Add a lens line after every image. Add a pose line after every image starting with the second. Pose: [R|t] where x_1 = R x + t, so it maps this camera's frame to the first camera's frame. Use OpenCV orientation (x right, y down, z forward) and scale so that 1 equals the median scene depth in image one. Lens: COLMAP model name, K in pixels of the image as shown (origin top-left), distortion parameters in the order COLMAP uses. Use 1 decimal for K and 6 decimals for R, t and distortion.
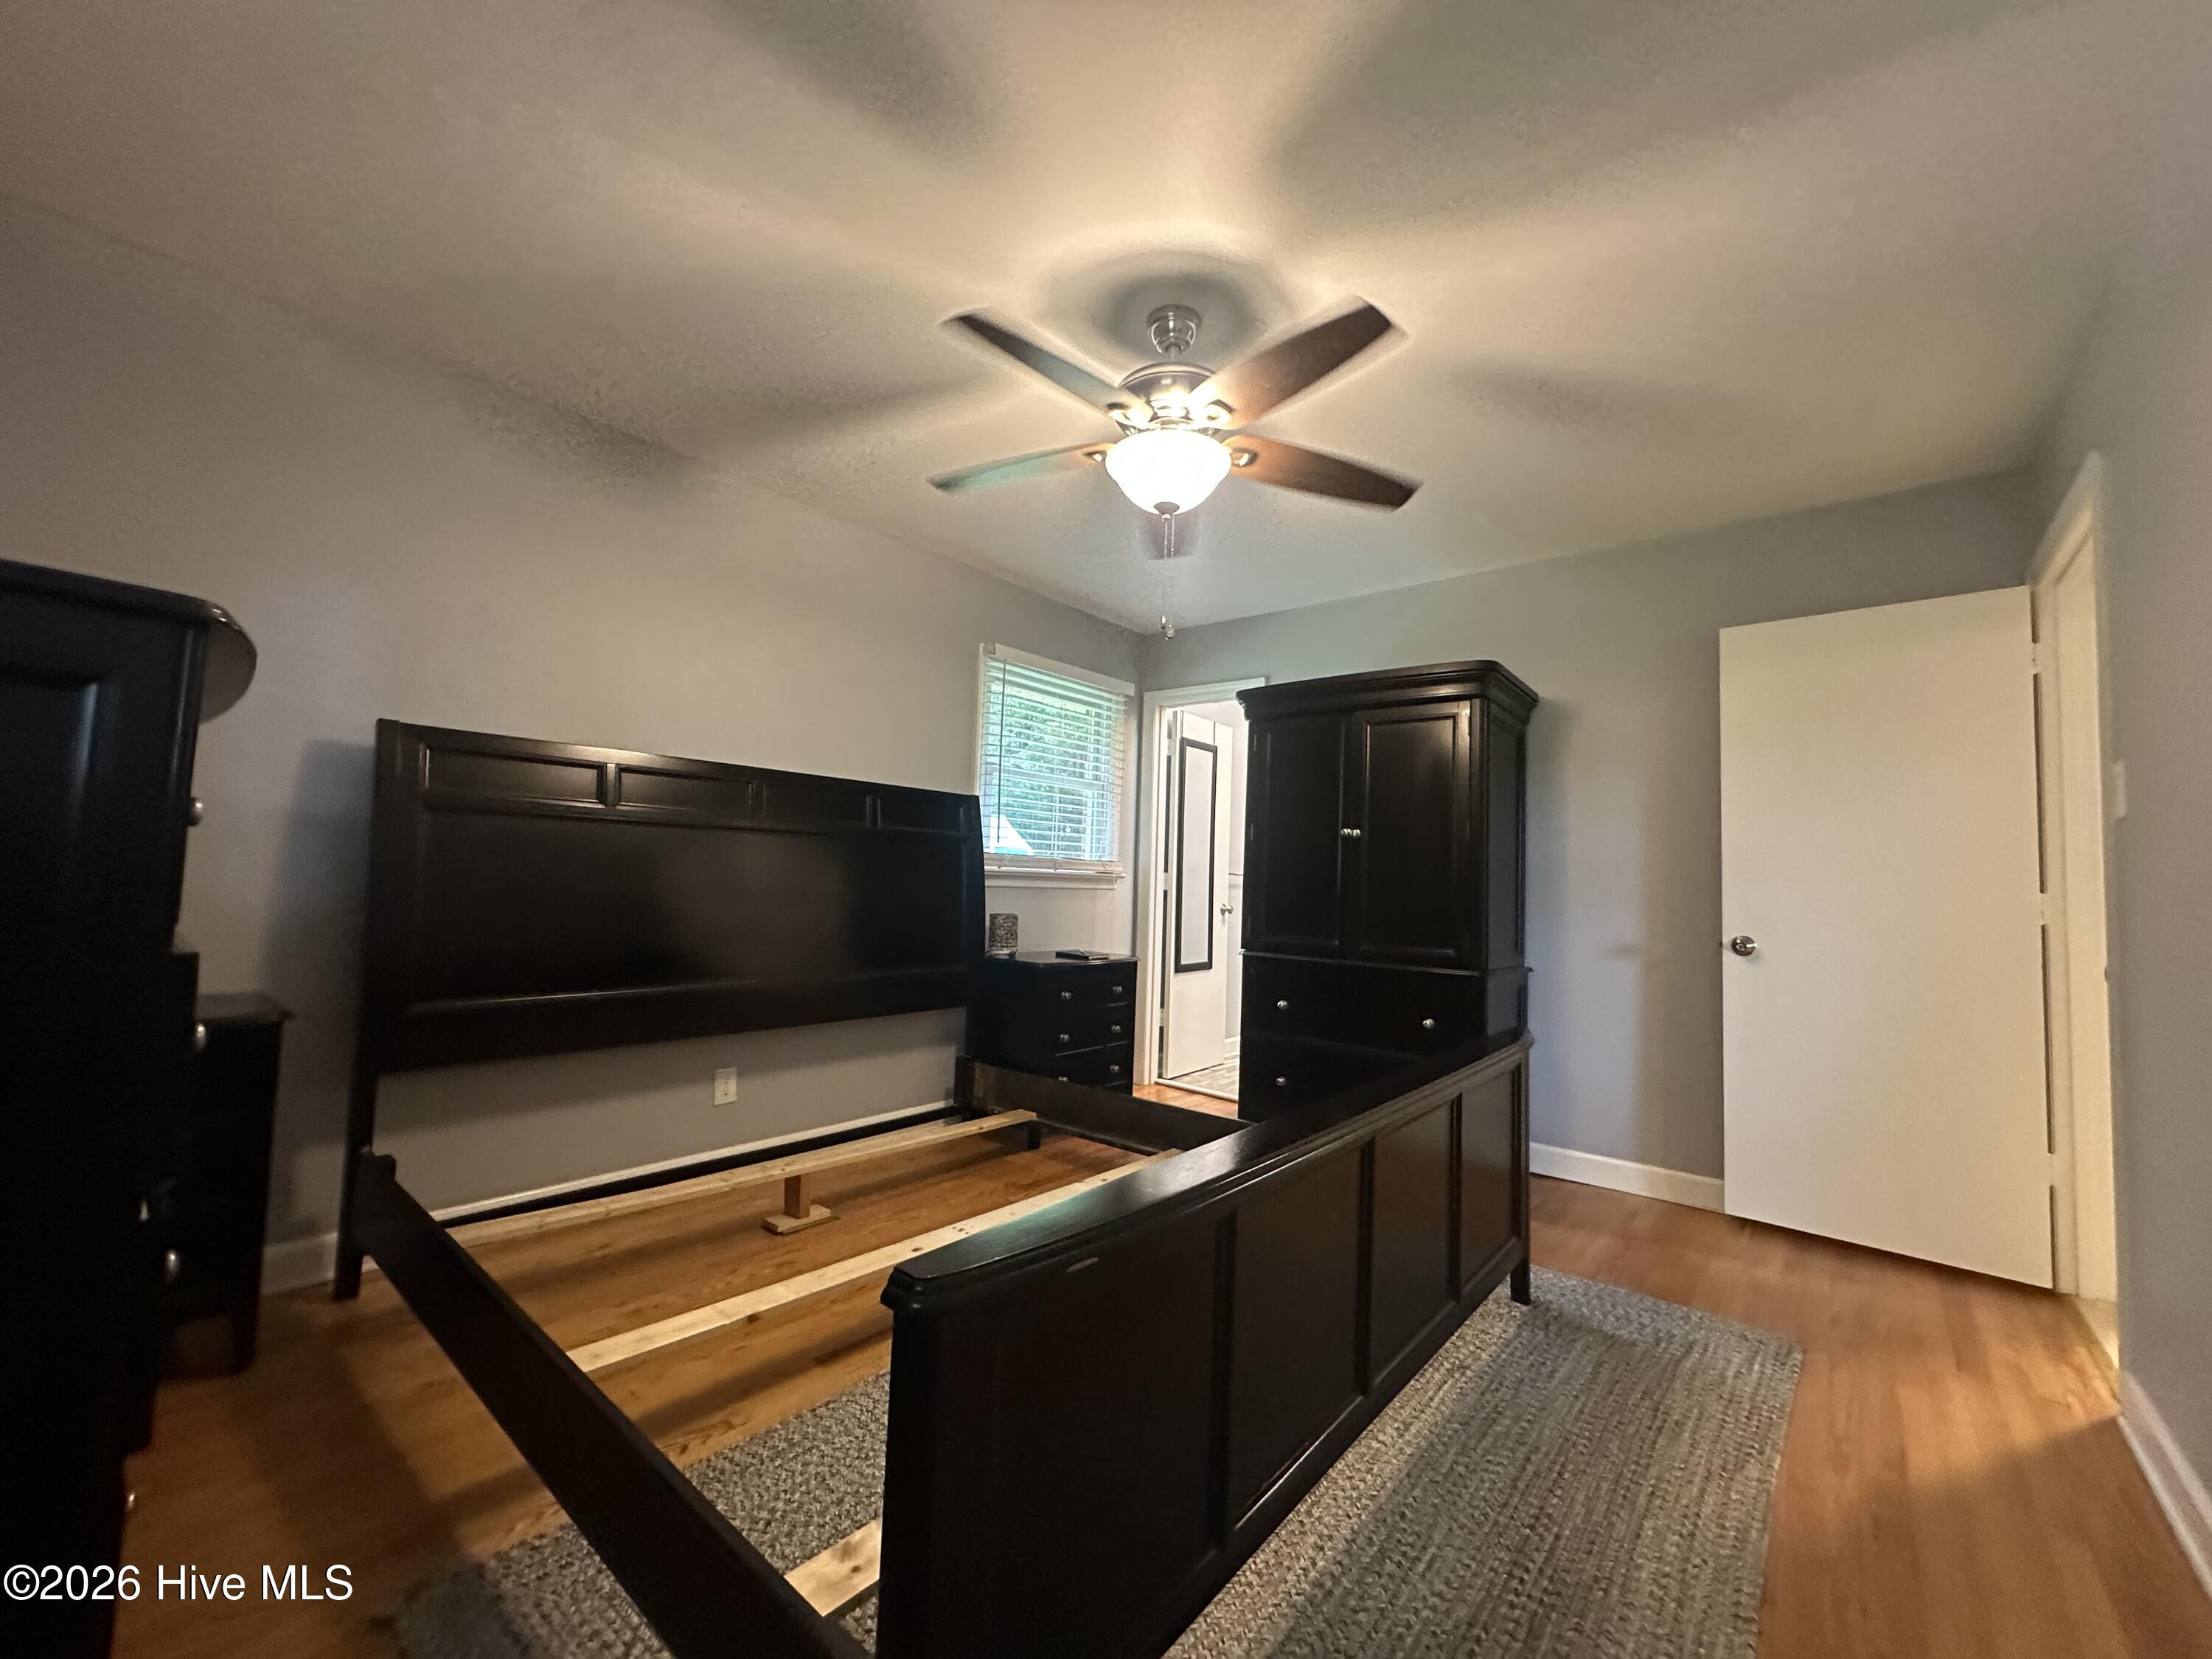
lens RADIAL K [[885.0, 0, 1104.0], [0, 885.0, 832.0], [0, 0, 1]] dist [-0.001938, 0.000106]
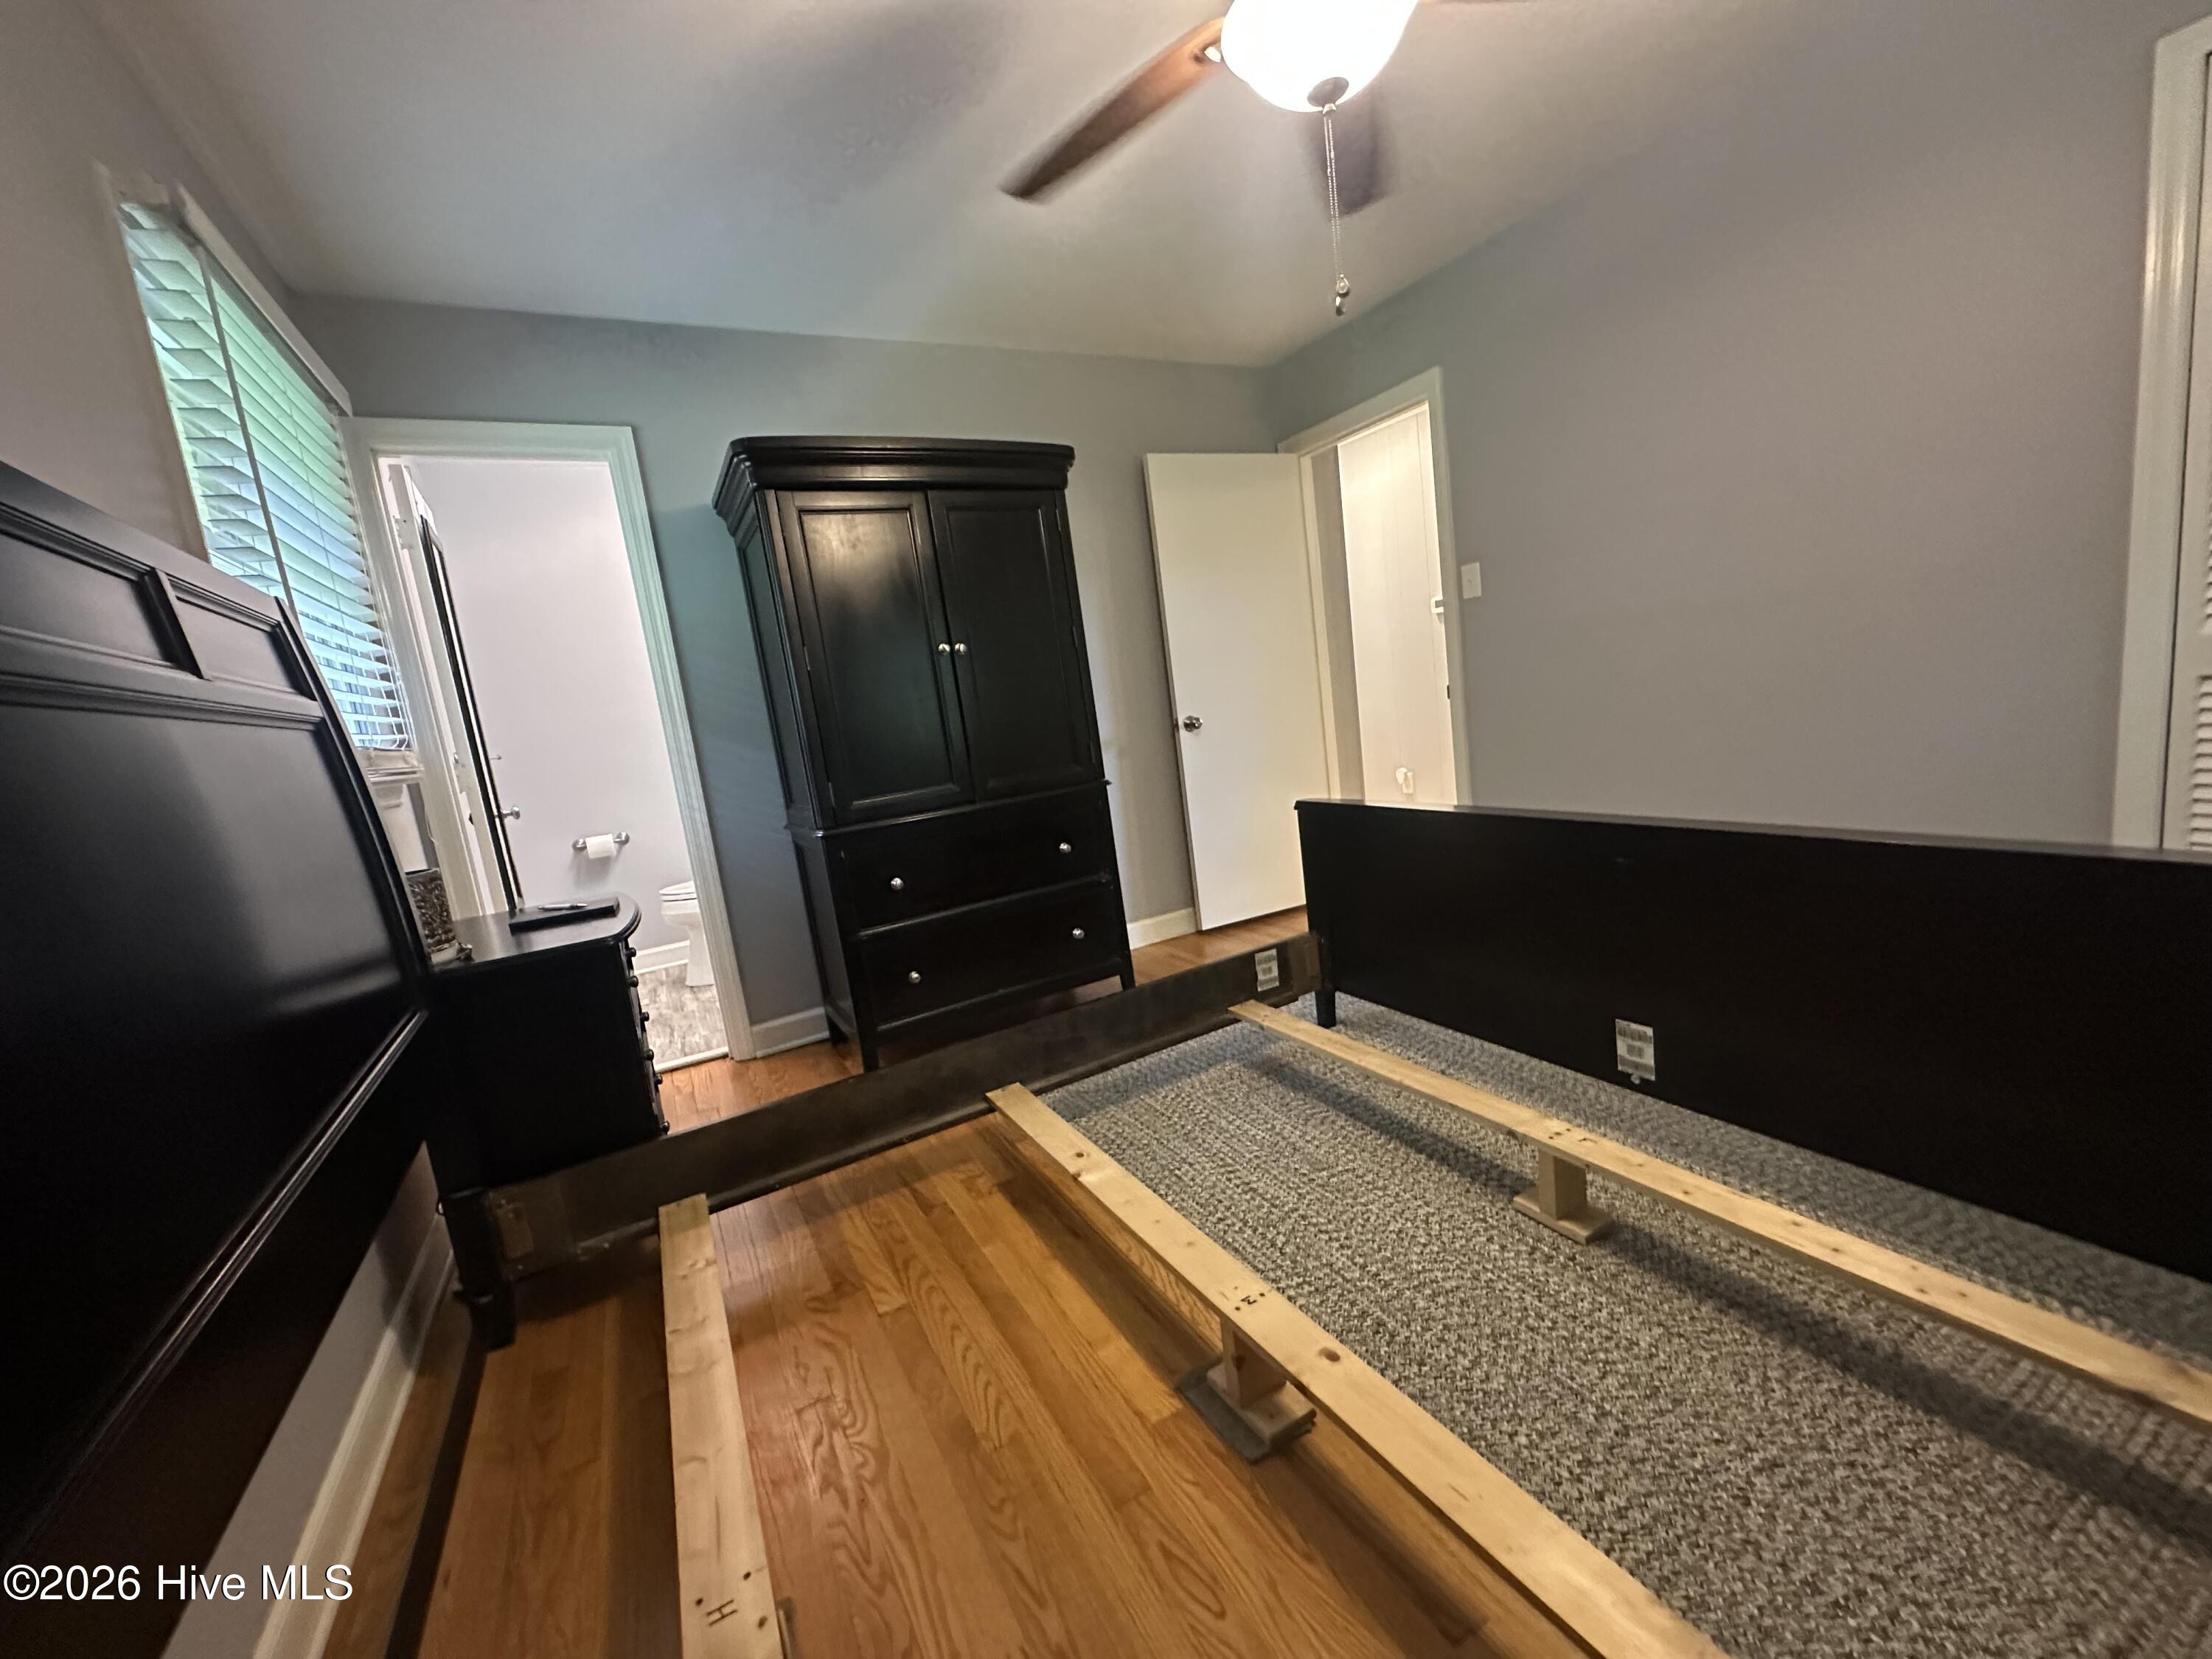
lens RADIAL K [[885.0, 0, 1104.0], [0, 885.0, 832.0], [0, 0, 1]] dist [-0.001938, 0.000106]
pose [[0.344841, -0.218767, 0.912812, -0.505524], [0.083581, 0.975755, 0.202277, 0.013513], [-0.934933, 0.006540, 0.354765, 0.660533]]
